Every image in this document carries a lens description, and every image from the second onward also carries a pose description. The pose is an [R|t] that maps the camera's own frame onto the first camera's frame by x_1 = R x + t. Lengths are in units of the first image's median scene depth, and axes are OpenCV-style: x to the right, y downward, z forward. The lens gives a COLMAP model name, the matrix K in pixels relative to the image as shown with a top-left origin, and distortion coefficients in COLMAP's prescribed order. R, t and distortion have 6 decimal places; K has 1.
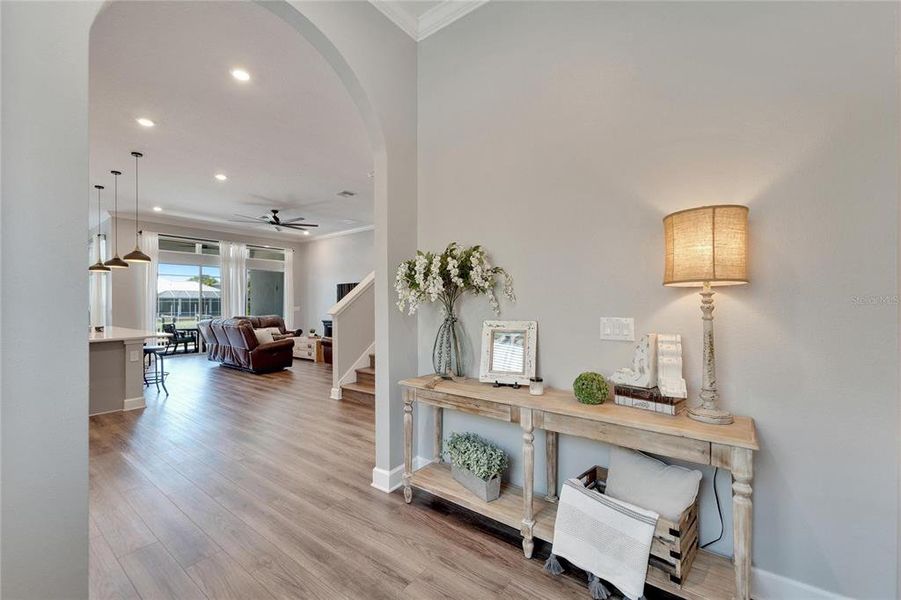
lens RADIAL K [[363.7, 0, 451.9], [0, 363.7, 300.3], [0, 0, 1]] dist [-0.001432, -0.000653]
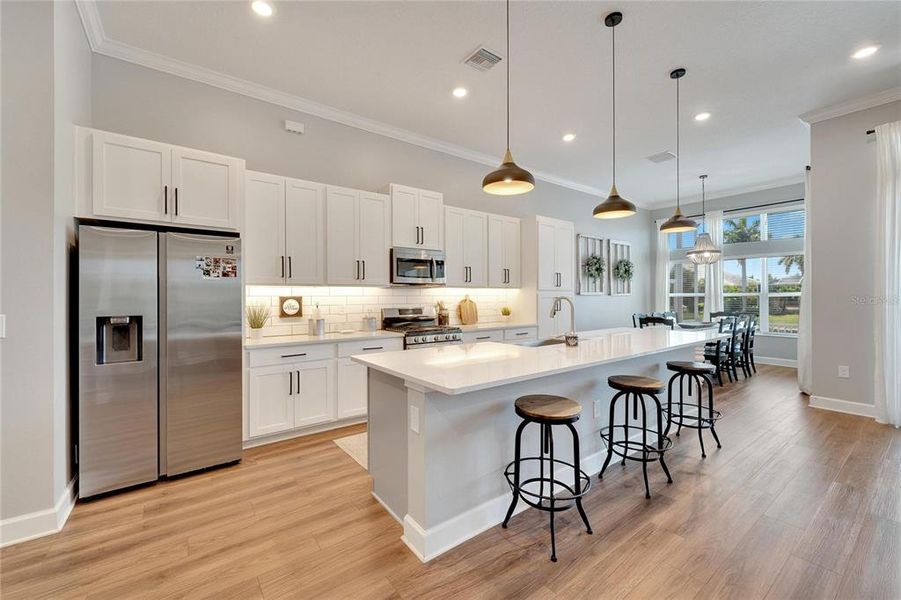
lens RADIAL K [[363.7, 0, 444.0], [0, 363.7, 295.2], [0, 0, 1]] dist [-0.001432, -0.000653]
pose [[-0.301420, 0.007351, -0.953463, -0.295900], [0.013275, 0.999906, 0.003512, 0.006813], [0.953399, -0.011598, -0.301489, 0.688147]]
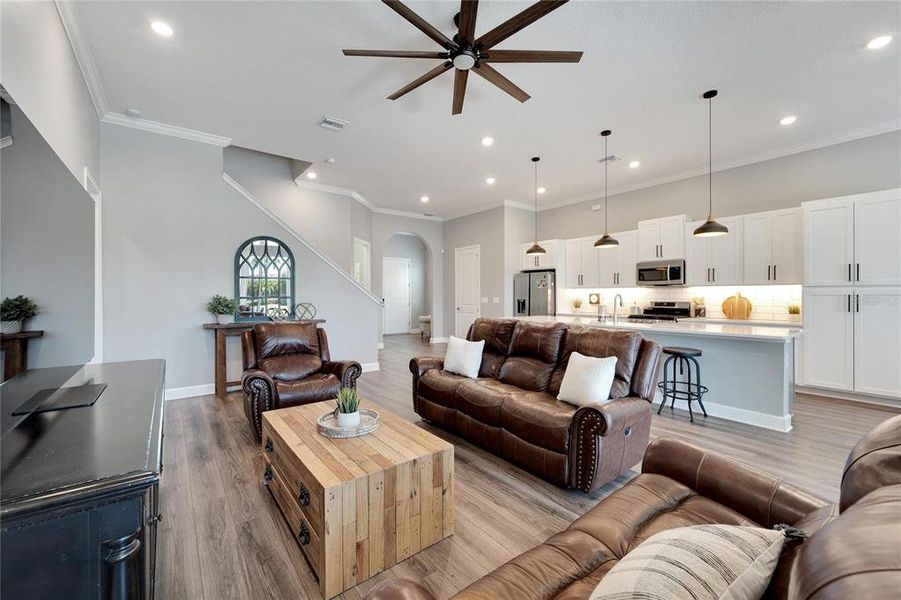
lens RADIAL K [[363.7, 0, 451.1], [0, 363.7, 297.1], [0, 0, 1]] dist [-0.001432, -0.000653]
pose [[-0.961565, 0.010151, 0.274390, -0.599148], [0.009793, 0.999948, -0.002674, 0.015659], [-0.274403, 0.000116, -0.961615, 1.395814]]
